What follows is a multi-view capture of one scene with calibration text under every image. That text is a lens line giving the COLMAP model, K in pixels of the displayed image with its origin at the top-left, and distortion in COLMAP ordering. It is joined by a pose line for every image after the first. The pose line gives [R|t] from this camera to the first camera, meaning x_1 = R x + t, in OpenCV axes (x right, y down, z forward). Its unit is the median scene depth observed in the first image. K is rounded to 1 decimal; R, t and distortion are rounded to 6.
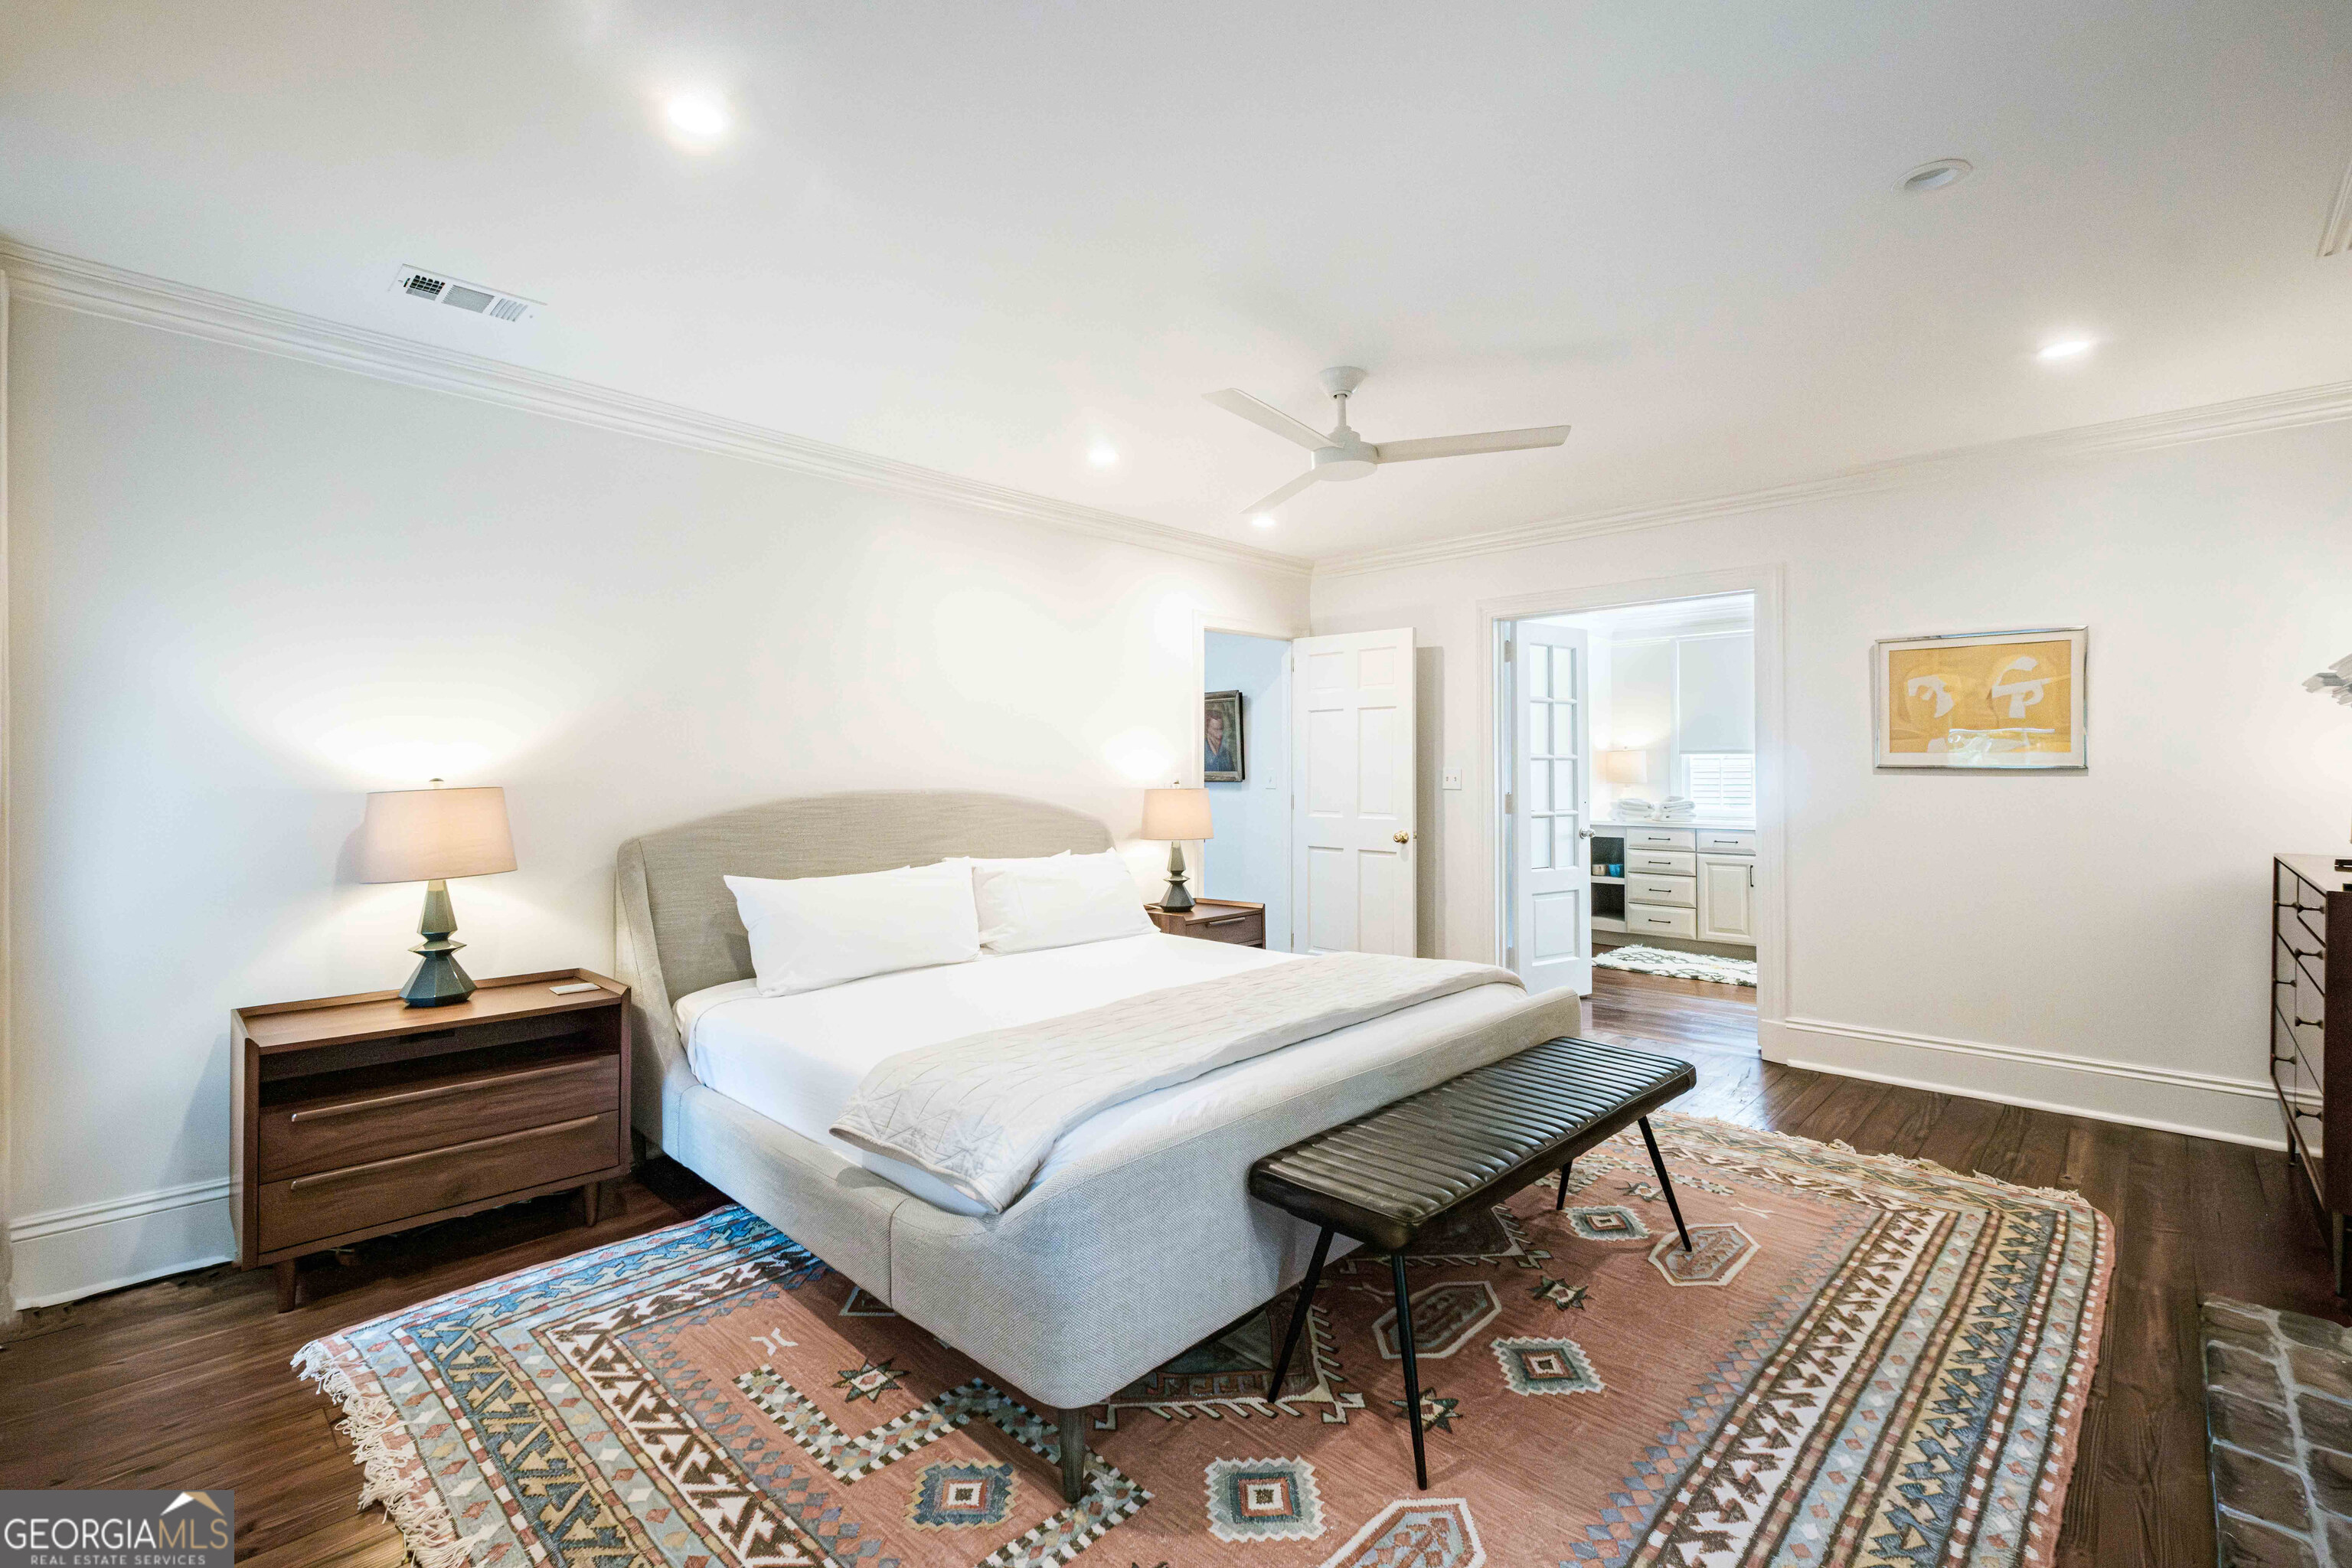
lens RADIAL K [[1025.1, 0, 1176.0], [0, 1025.1, 784.0], [0, 0, 1]] dist [0.000782, 0.000038]
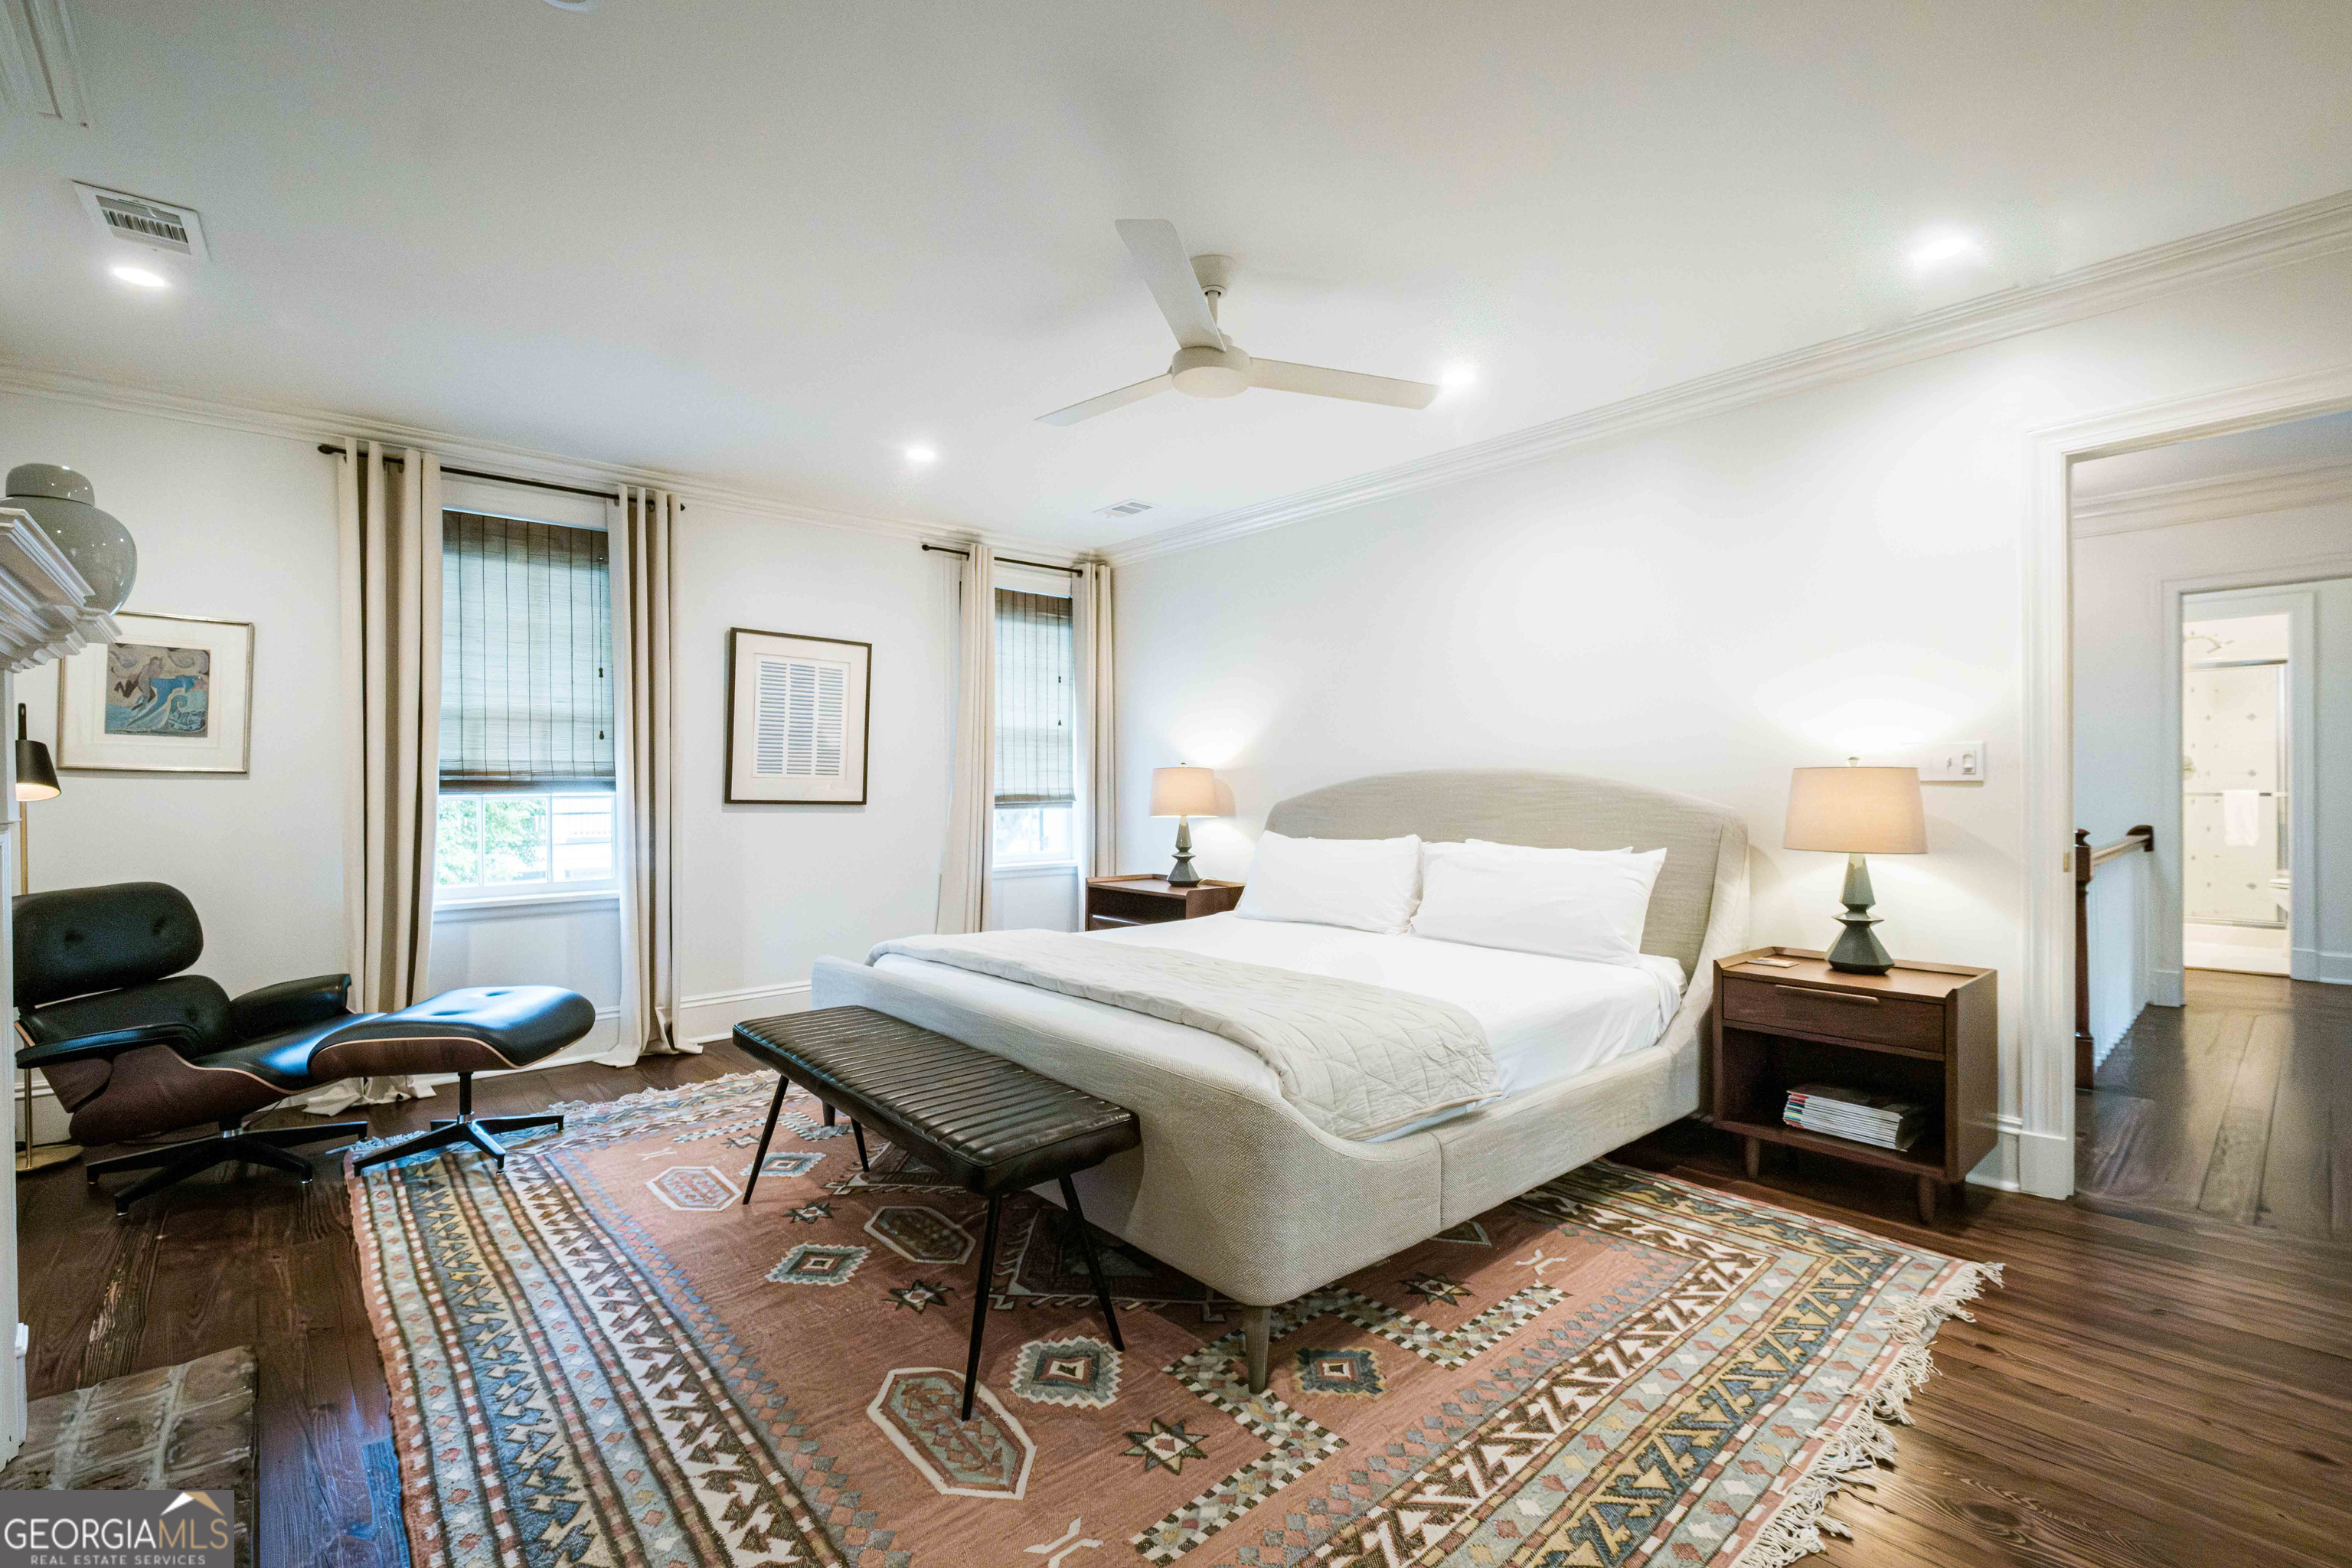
lens RADIAL K [[1023.0, 0, 1176.0], [0, 1023.0, 784.0], [0, 0, 1]] dist [0.017737, 0.000311]
pose [[-0.075990, 0.012828, -0.997026, 1.584742], [0.005952, 0.999905, 0.012412, 0.019294], [0.997091, -0.004991, -0.076060, 1.603035]]
